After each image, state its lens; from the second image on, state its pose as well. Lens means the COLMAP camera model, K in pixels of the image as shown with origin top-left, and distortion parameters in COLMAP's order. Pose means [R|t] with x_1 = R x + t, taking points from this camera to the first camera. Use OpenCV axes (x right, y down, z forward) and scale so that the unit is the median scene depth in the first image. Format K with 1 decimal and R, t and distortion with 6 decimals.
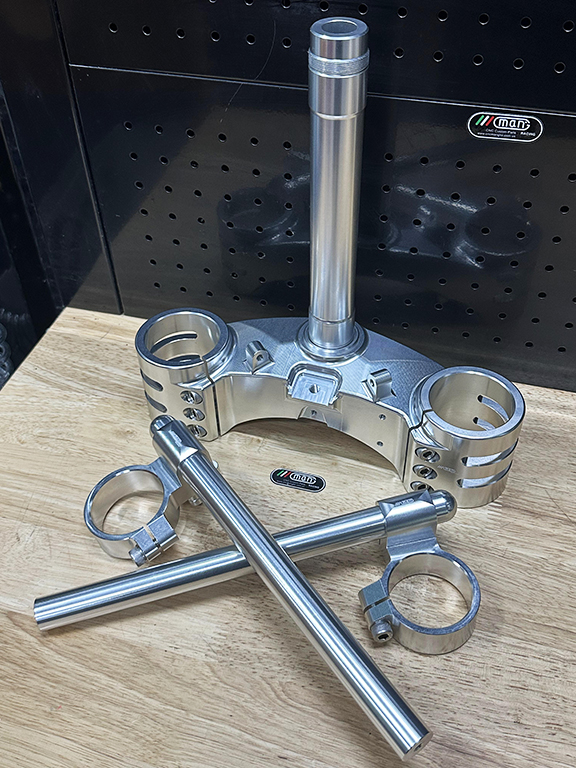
lens RADIAL K [[792.0, 0, 300.7], [0, 792.0, 382.3], [0, 0, 1]] dist [0.152804, -0.389331]
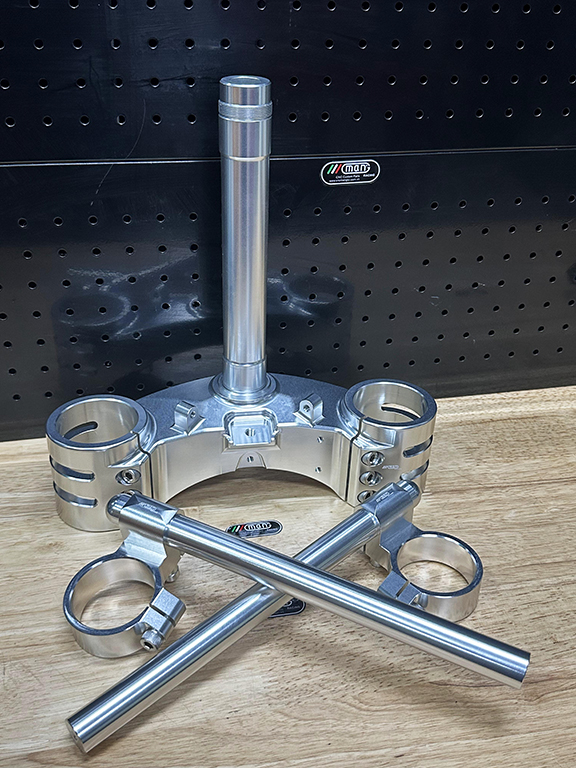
lens RADIAL K [[792.0, 0, 300.7], [0, 792.0, 382.3], [0, 0, 1]] dist [0.152804, -0.389331]
pose [[0.872312, -0.209159, 0.441954, -0.404662], [0.298850, 0.943472, -0.143352, 0.125876], [-0.386988, 0.257126, 0.885509, 0.059322]]
